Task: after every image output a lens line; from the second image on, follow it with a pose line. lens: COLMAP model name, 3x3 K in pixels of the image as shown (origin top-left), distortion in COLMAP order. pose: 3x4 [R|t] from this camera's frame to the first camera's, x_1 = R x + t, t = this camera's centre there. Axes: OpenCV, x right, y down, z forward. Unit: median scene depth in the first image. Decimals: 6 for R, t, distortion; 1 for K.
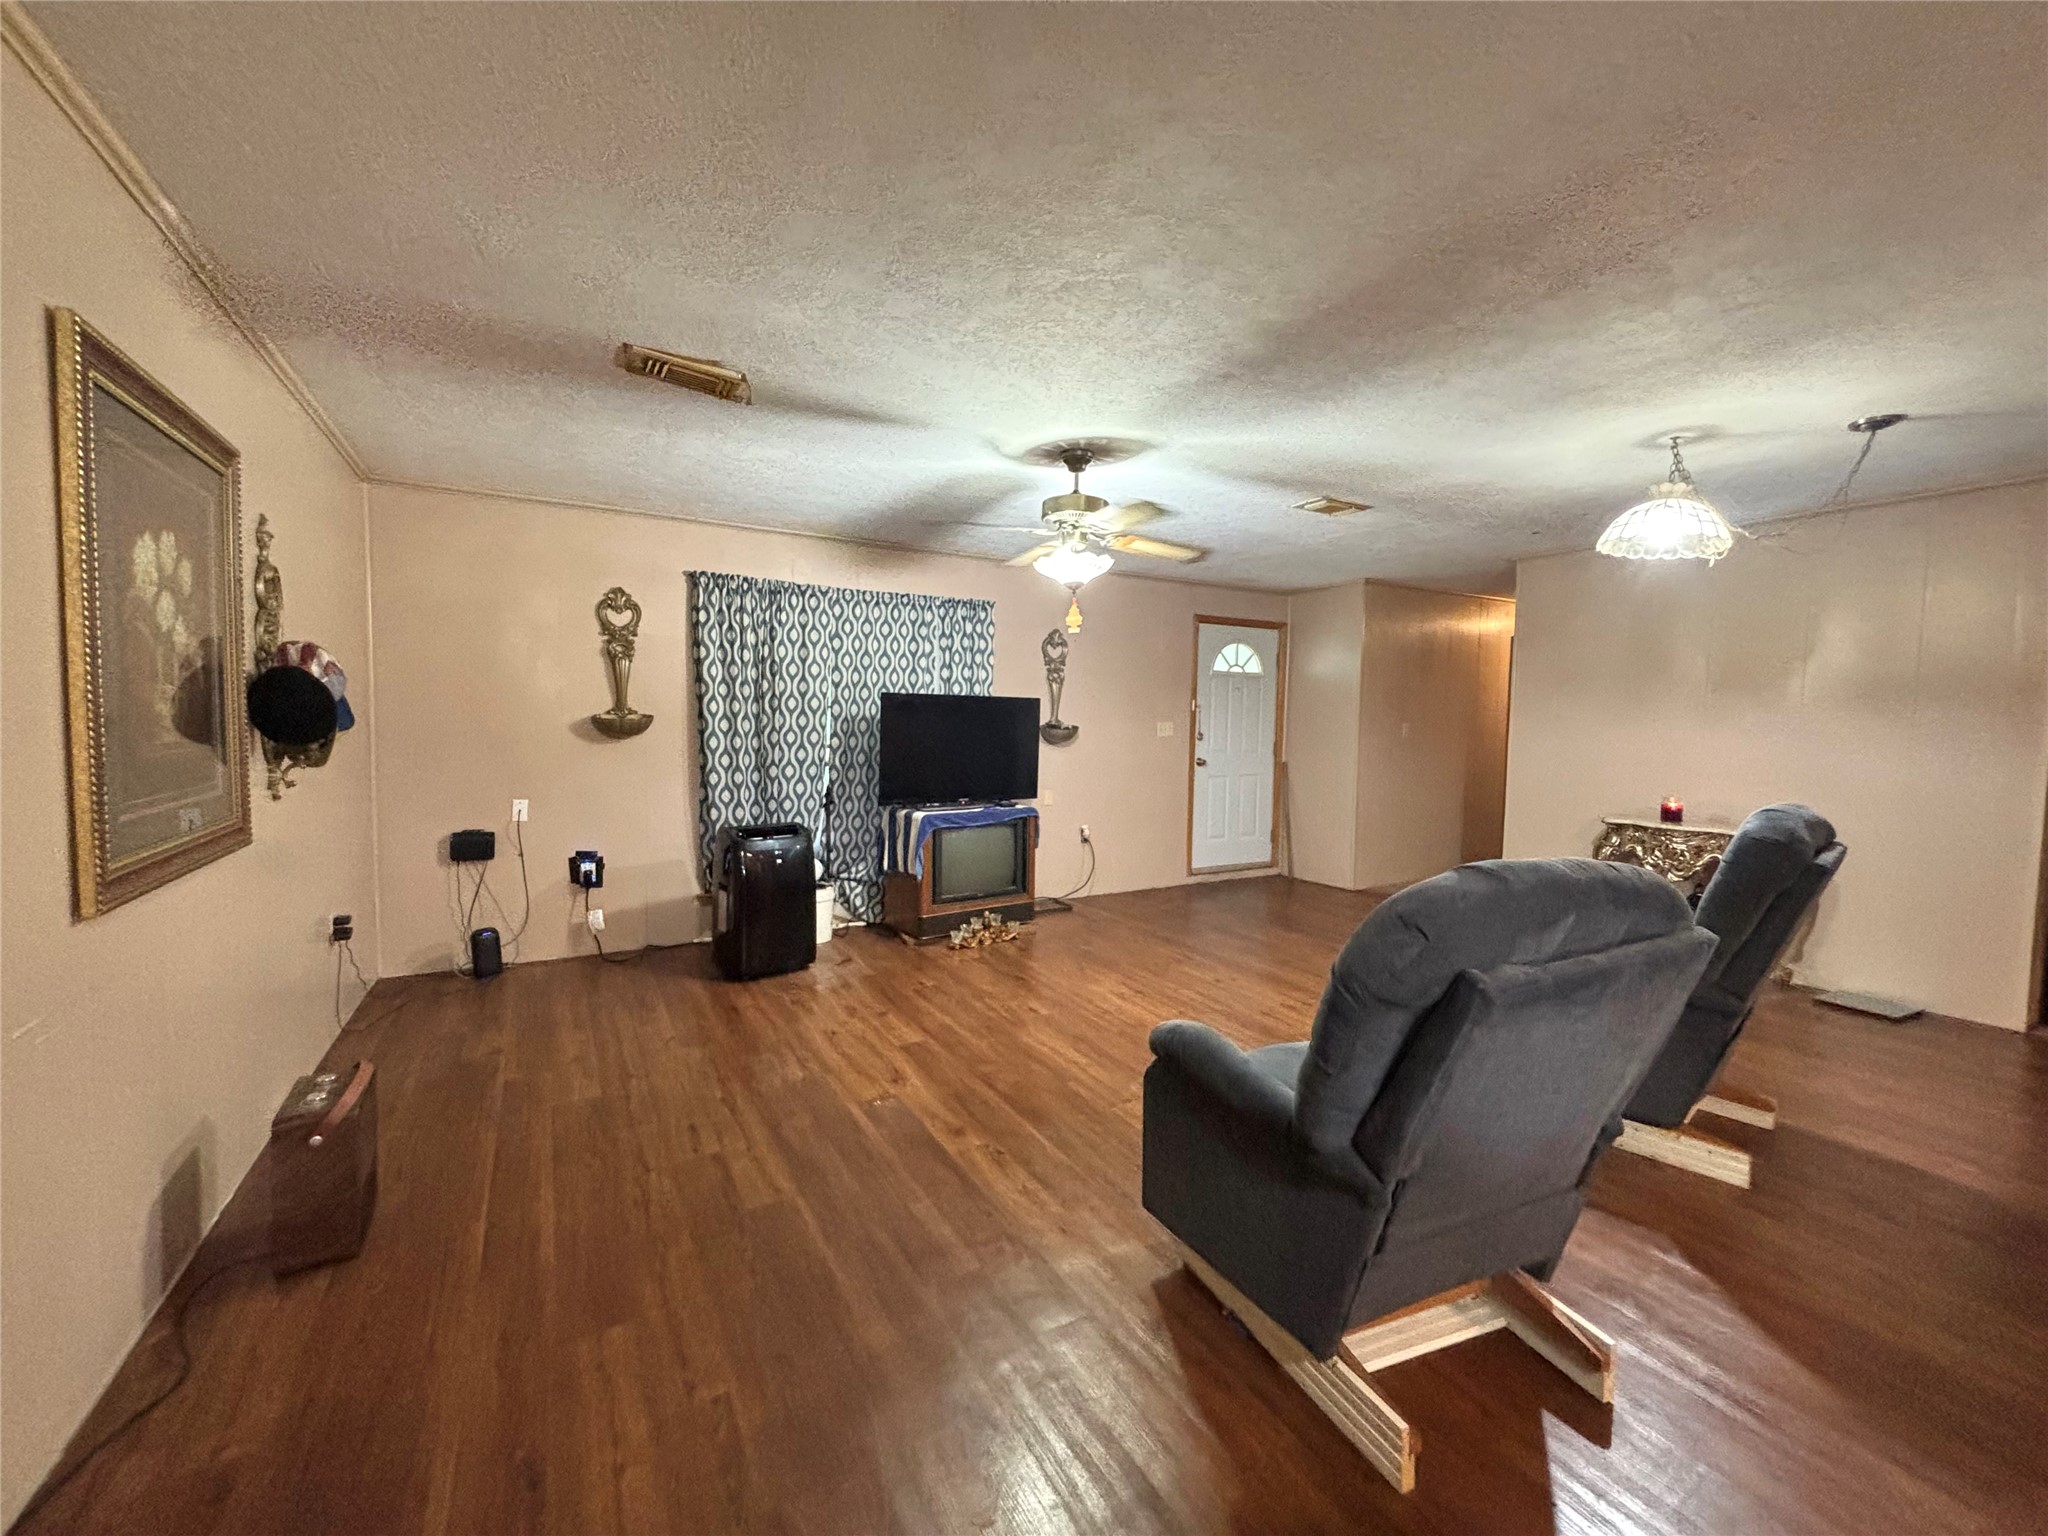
lens RADIAL K [[818.4, 0, 1030.1], [0, 818.4, 763.3], [0, 0, 1]] dist [-0.003764, 0.000811]
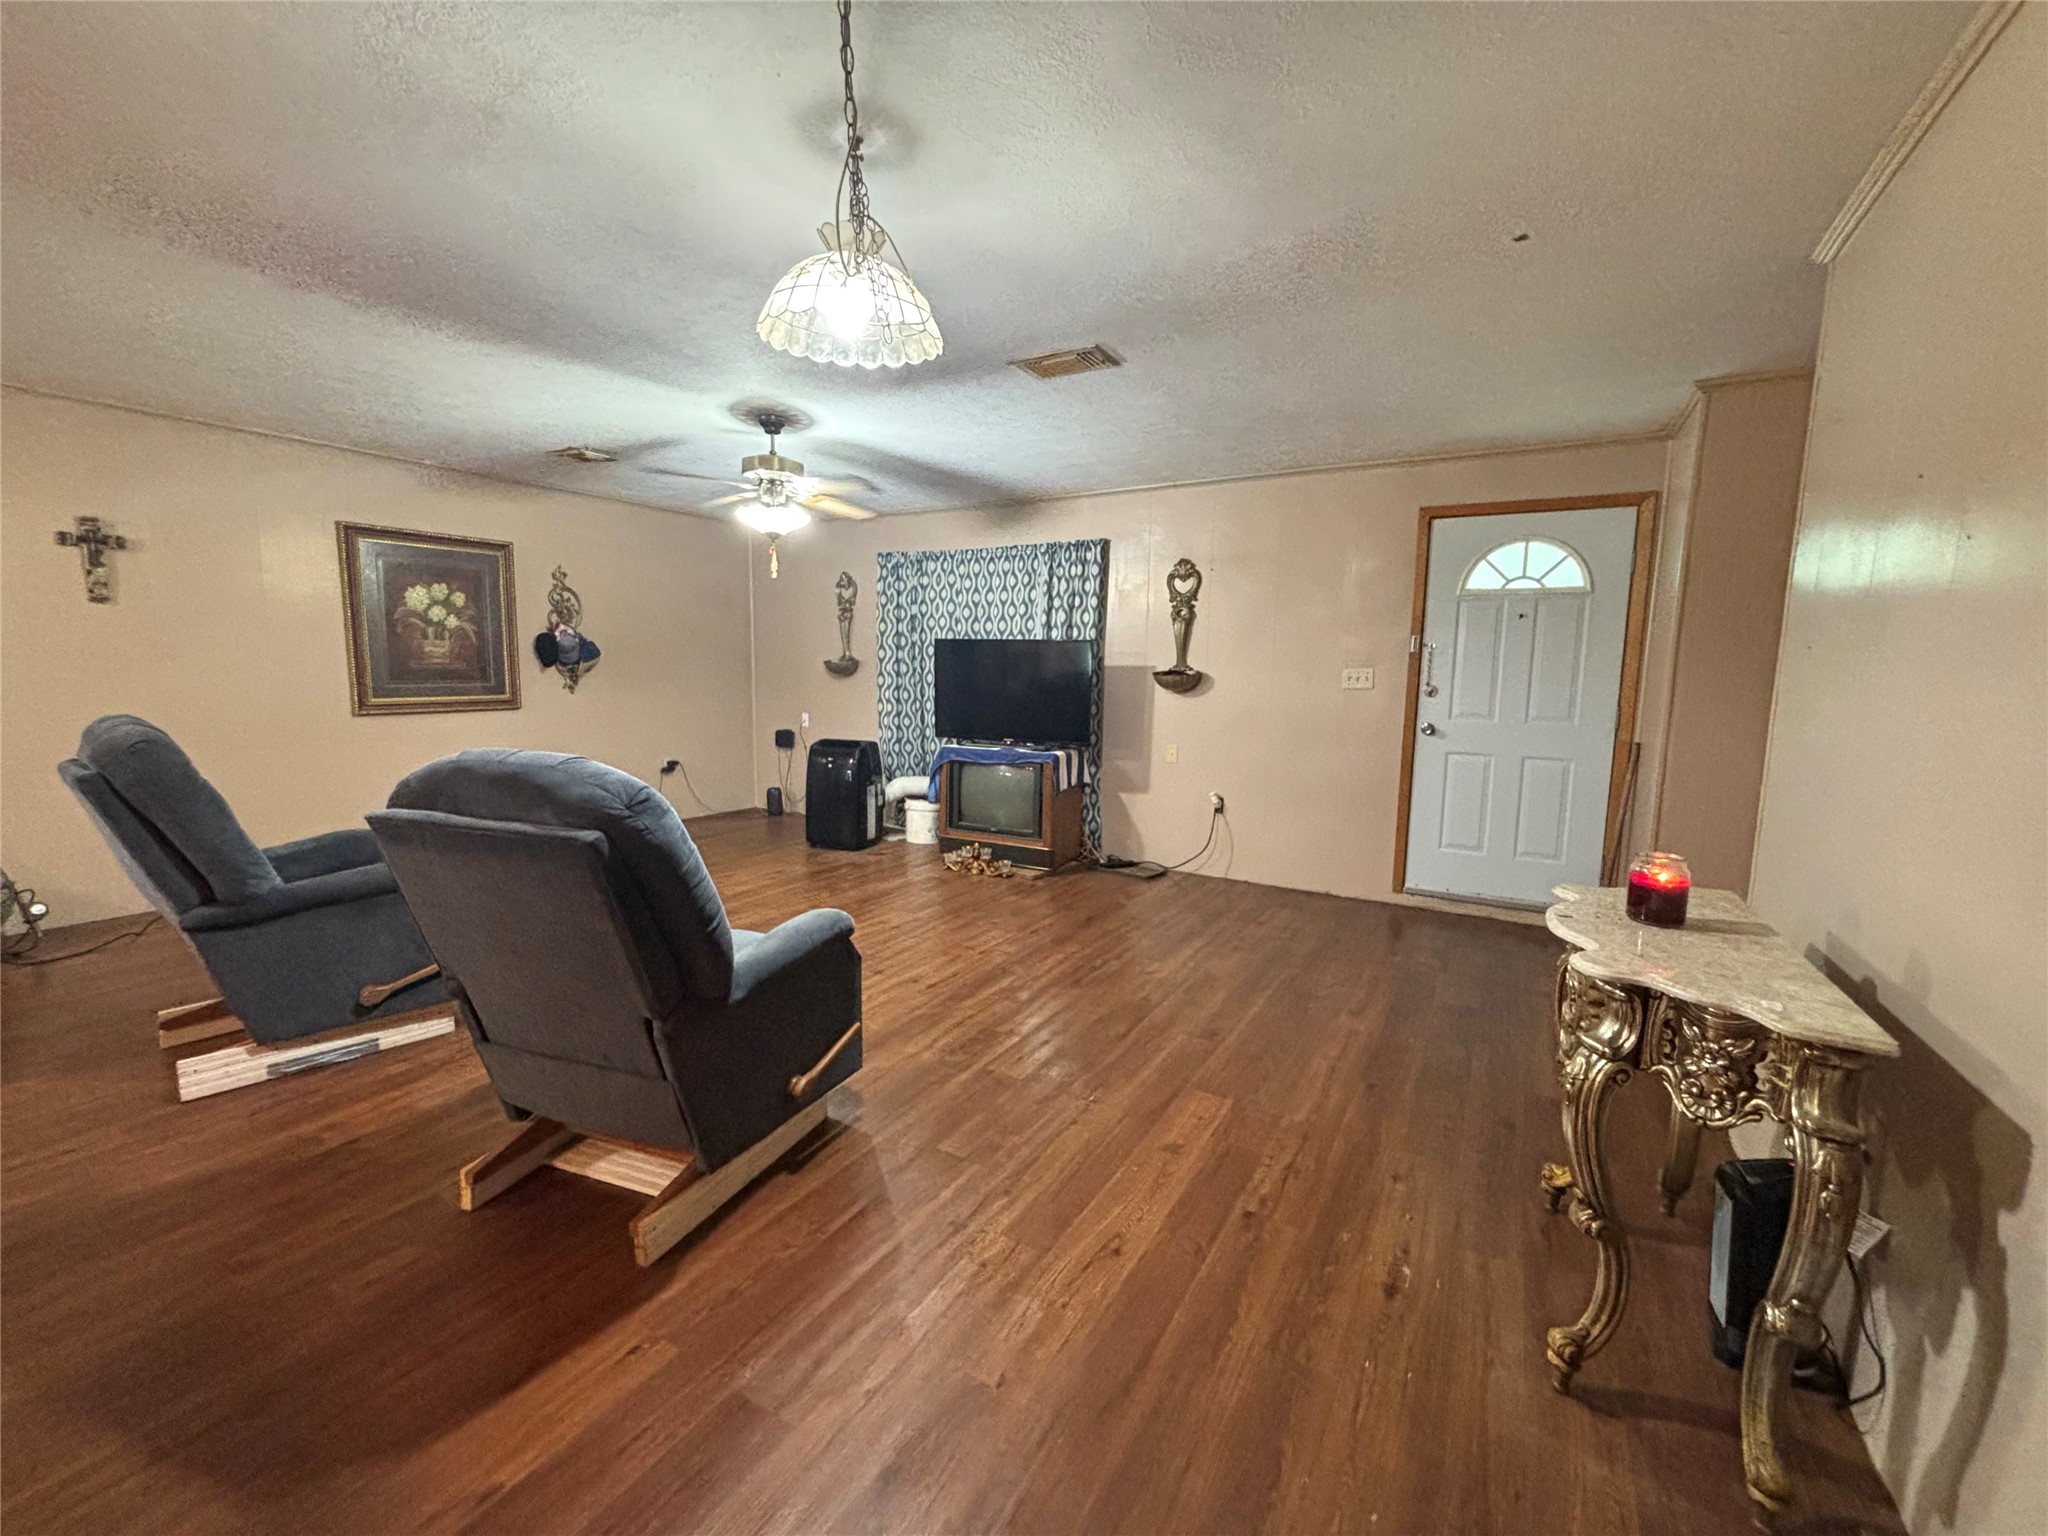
lens RADIAL K [[818.4, 0, 1024.2], [0, 818.4, 771.9], [0, 0, 1]] dist [-0.003764, 0.000811]
pose [[0.485124, 0.105123, -0.868103, 0.793715], [-0.060965, 0.994398, 0.086347, -0.005837], [0.872317, 0.011035, 0.488816, 0.478300]]
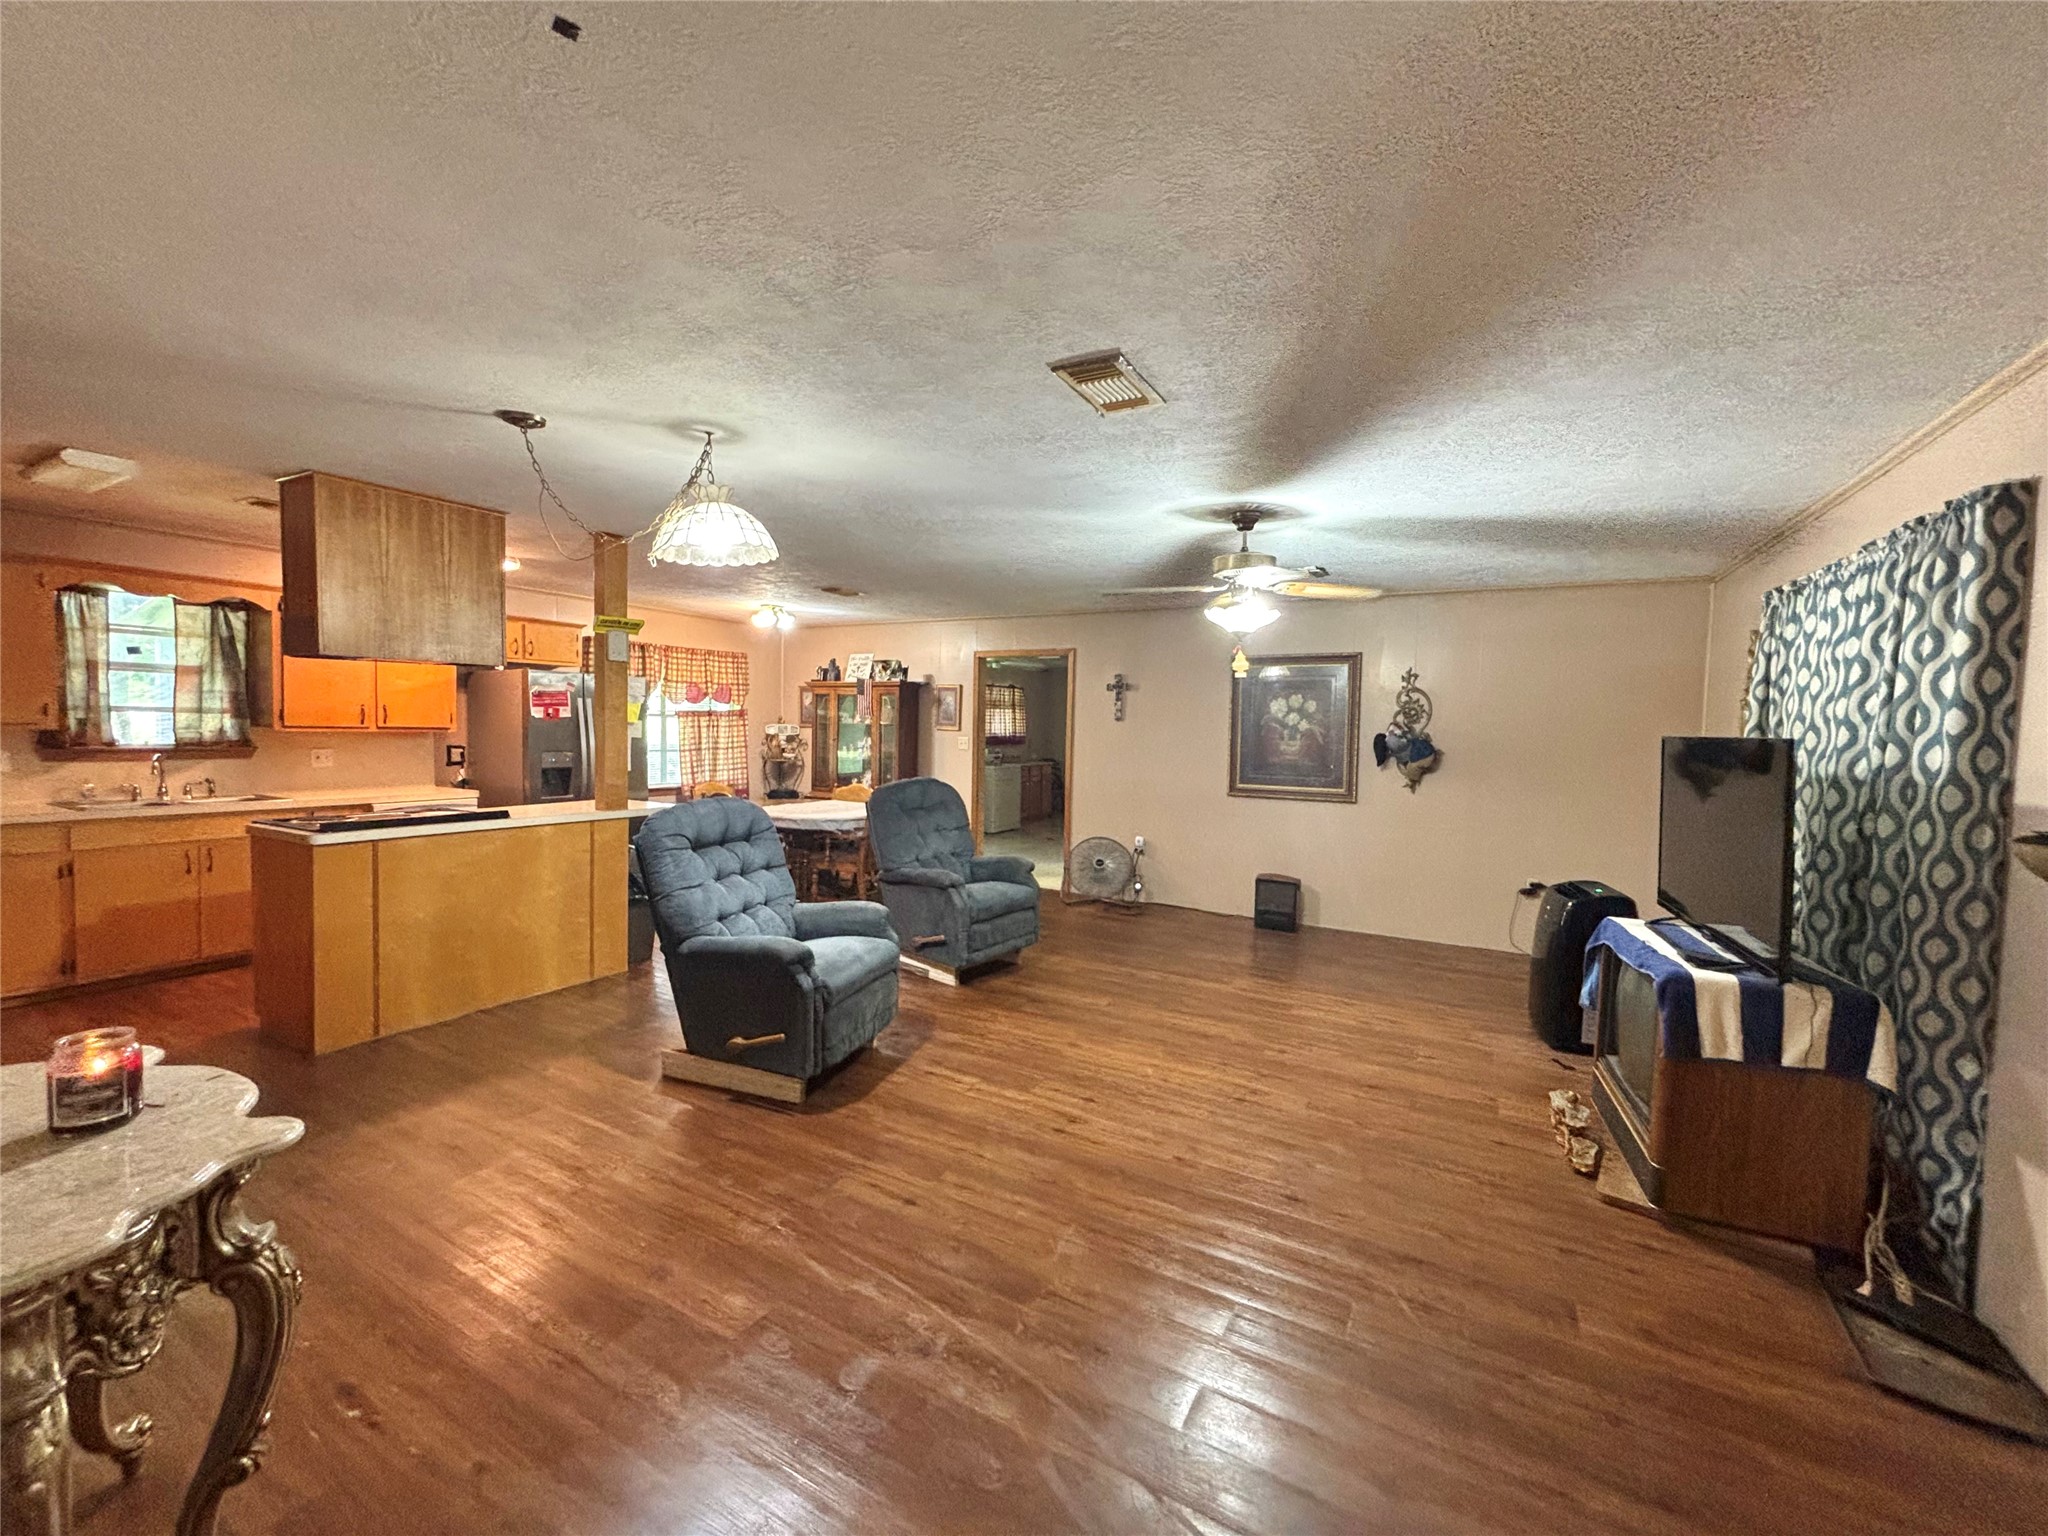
lens RADIAL K [[818.4, 0, 1024.9], [0, 818.4, 767.7], [0, 0, 1]] dist [-0.003764, 0.000811]
pose [[-0.860445, -0.012193, -0.509397, 0.542436], [-0.068397, 0.993430, 0.091754, -0.076423], [0.504931, 0.113790, -0.855626, 1.148168]]
